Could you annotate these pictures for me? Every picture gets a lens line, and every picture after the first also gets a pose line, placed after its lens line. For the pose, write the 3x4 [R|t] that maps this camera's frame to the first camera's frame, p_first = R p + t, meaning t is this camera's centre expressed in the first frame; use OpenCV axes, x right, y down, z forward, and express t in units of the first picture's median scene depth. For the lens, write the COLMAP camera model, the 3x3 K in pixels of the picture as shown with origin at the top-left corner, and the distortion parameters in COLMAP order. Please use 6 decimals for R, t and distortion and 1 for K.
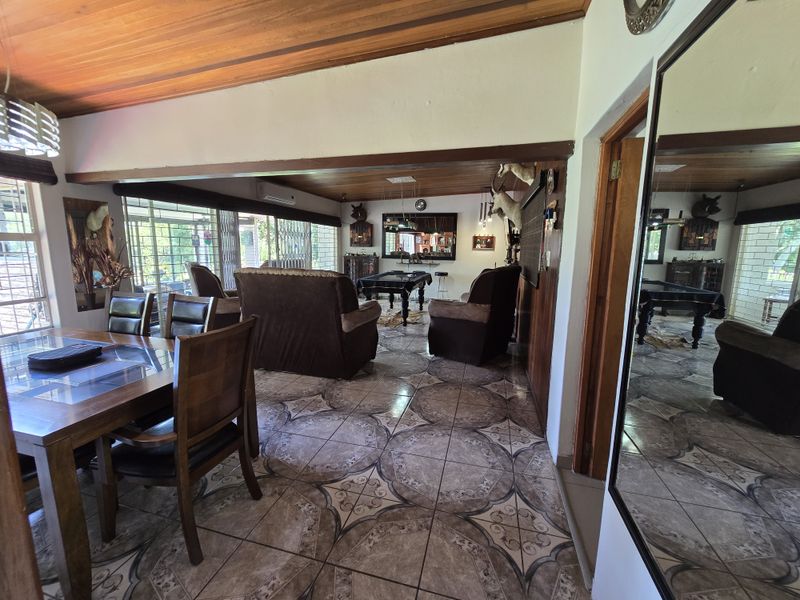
lens RADIAL K [[324.0, 0, 400.6], [0, 324.0, 295.9], [0, 0, 1]] dist [0.011496, -0.000062]
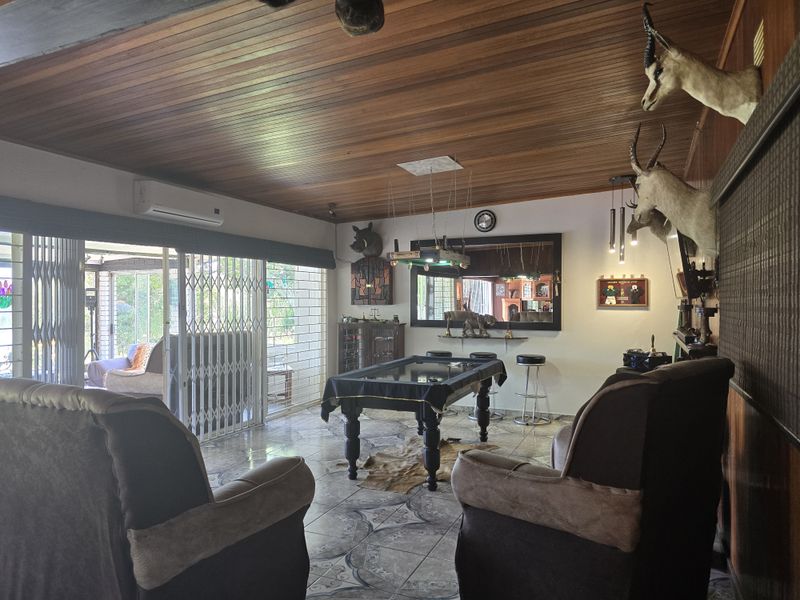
lens RADIAL K [[527.4, 0, 398.0], [0, 527.4, 304.3], [0, 0, 1]] dist [0.040715, -0.010982]
pose [[0.986109, -0.014327, -0.165479, 0.064290], [-0.010063, 0.989290, -0.145618, -0.033802], [0.165793, 0.145260, 0.975404, 0.206833]]
